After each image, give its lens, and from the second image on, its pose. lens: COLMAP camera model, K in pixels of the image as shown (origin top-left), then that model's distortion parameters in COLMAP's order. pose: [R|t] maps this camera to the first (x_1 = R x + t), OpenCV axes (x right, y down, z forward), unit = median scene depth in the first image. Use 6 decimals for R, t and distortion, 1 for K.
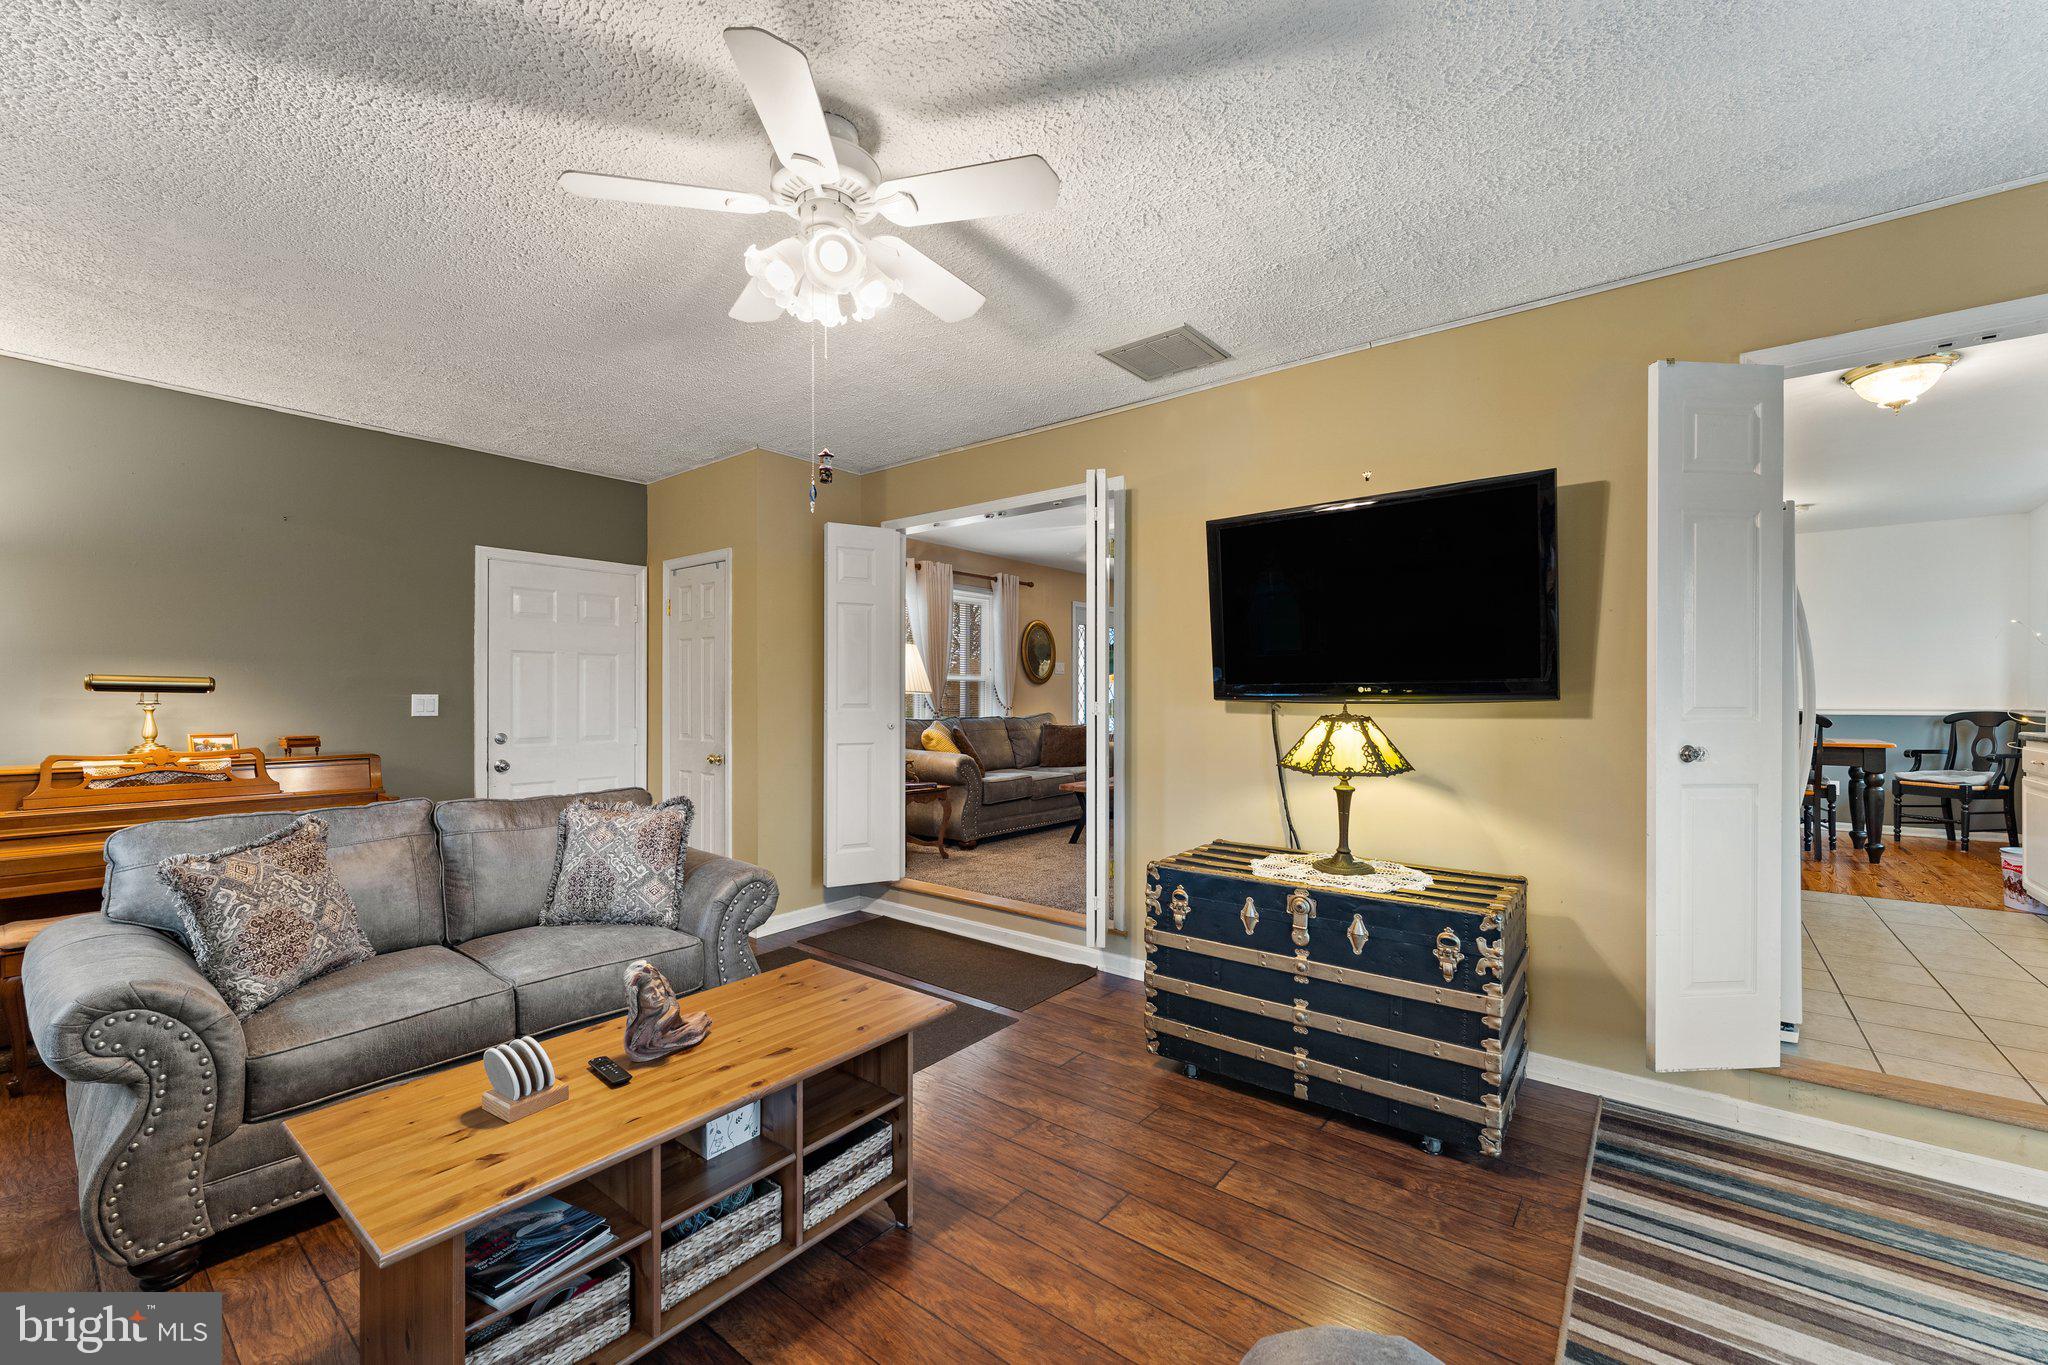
lens RADIAL K [[840.7, 0, 1025.3], [0, 840.7, 687.3], [0, 0, 1]] dist [0.000313, -0.000059]
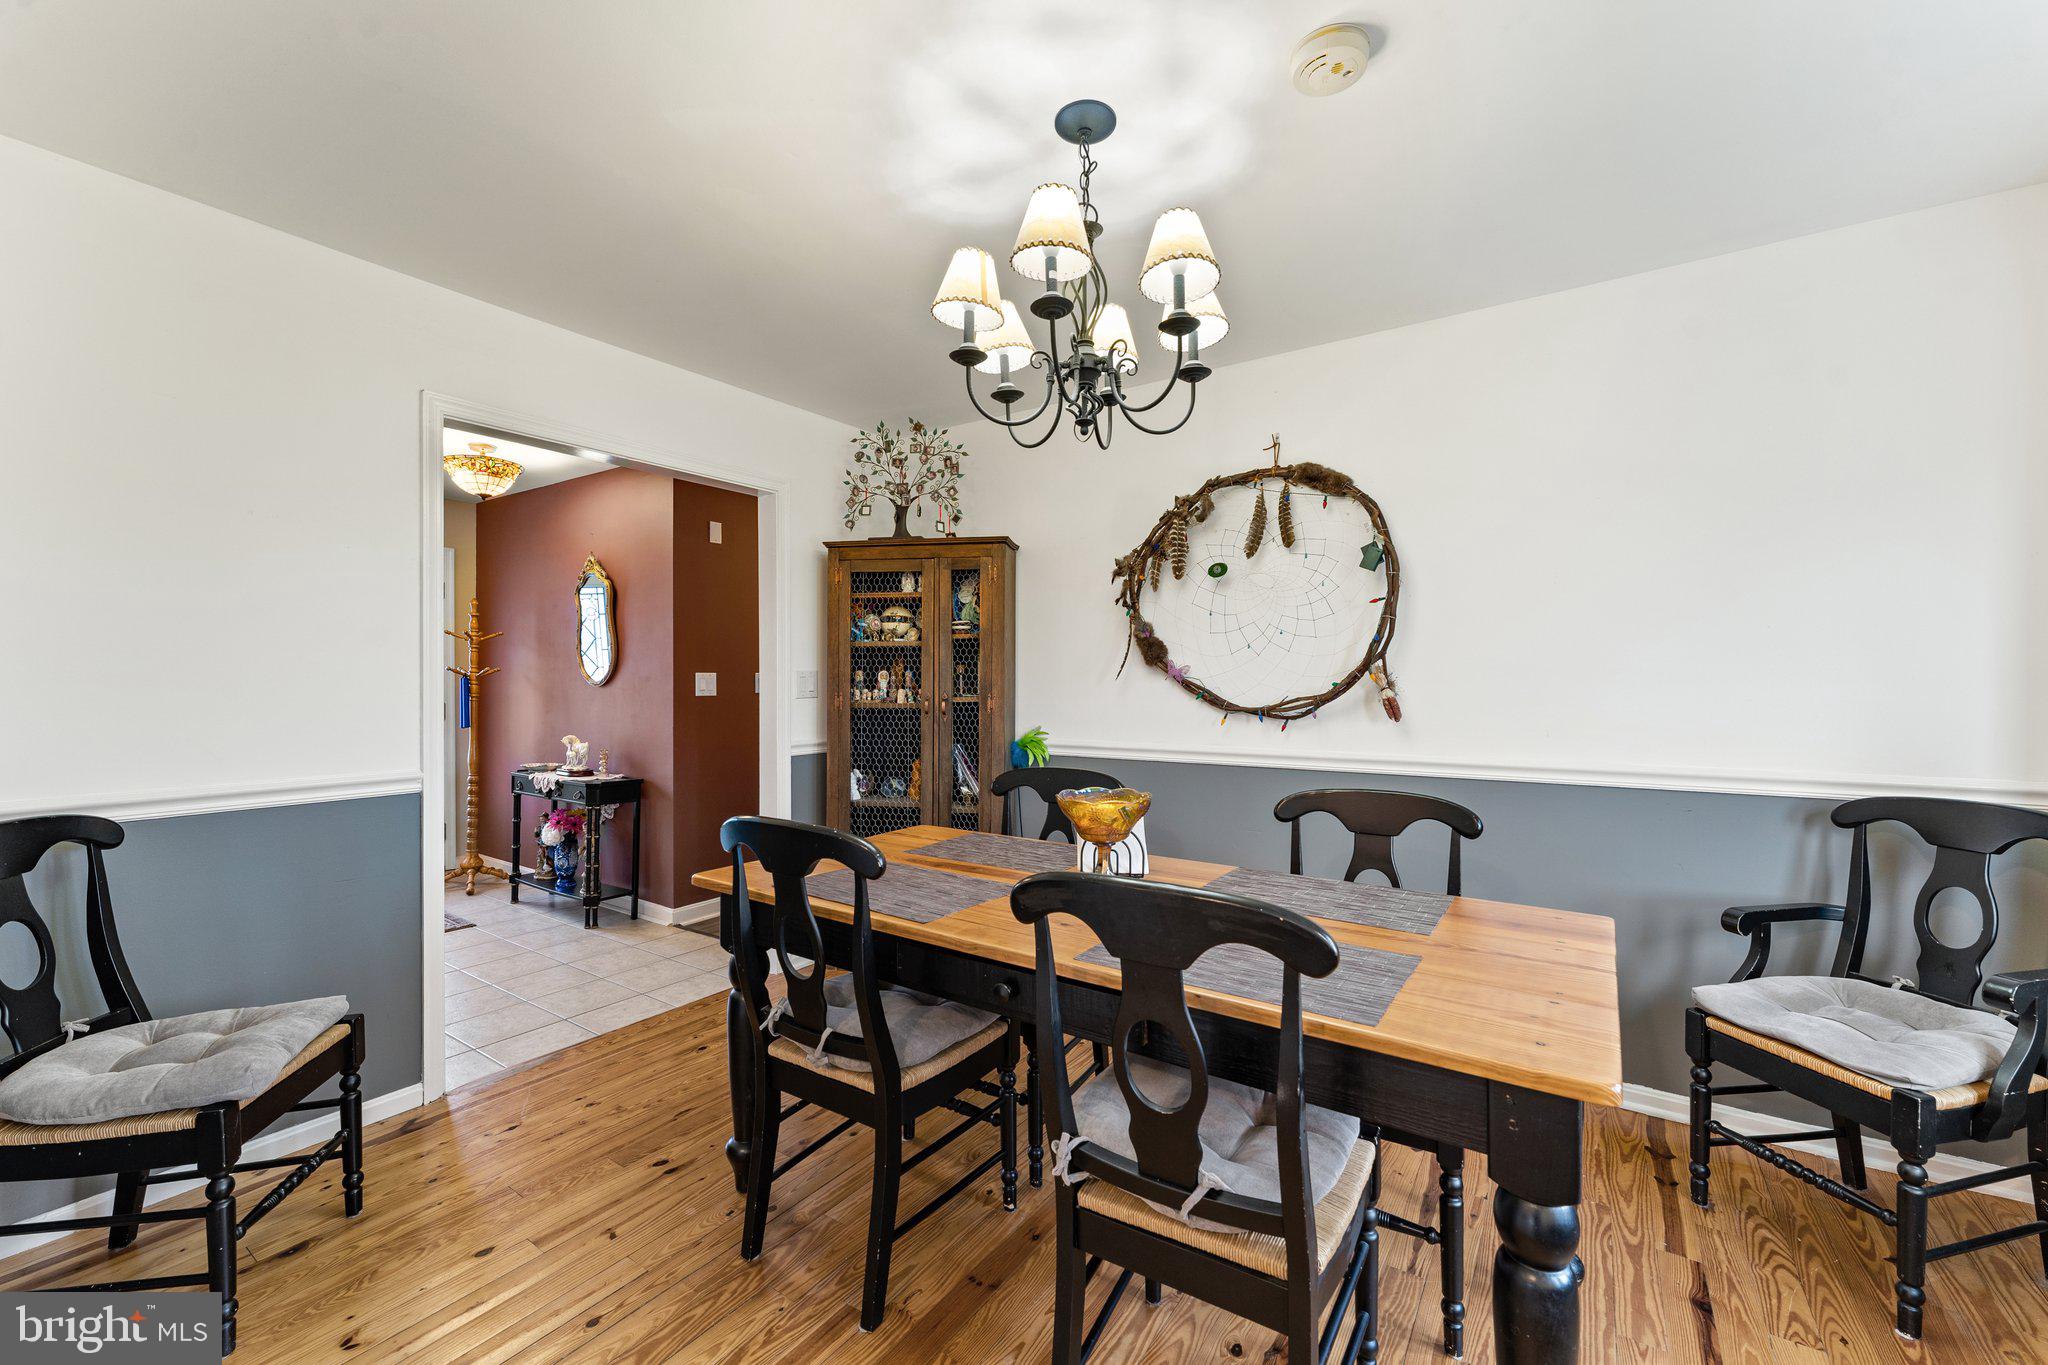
lens RADIAL K [[840.7, 0, 1018.9], [0, 840.7, 682.3], [0, 0, 1]] dist [0.000313, -0.000059]
pose [[0.997003, 0.006762, 0.077073, 0.730985], [-0.007787, 0.999885, 0.013000, -0.016596], [-0.076976, -0.013561, 0.996941, 0.681303]]
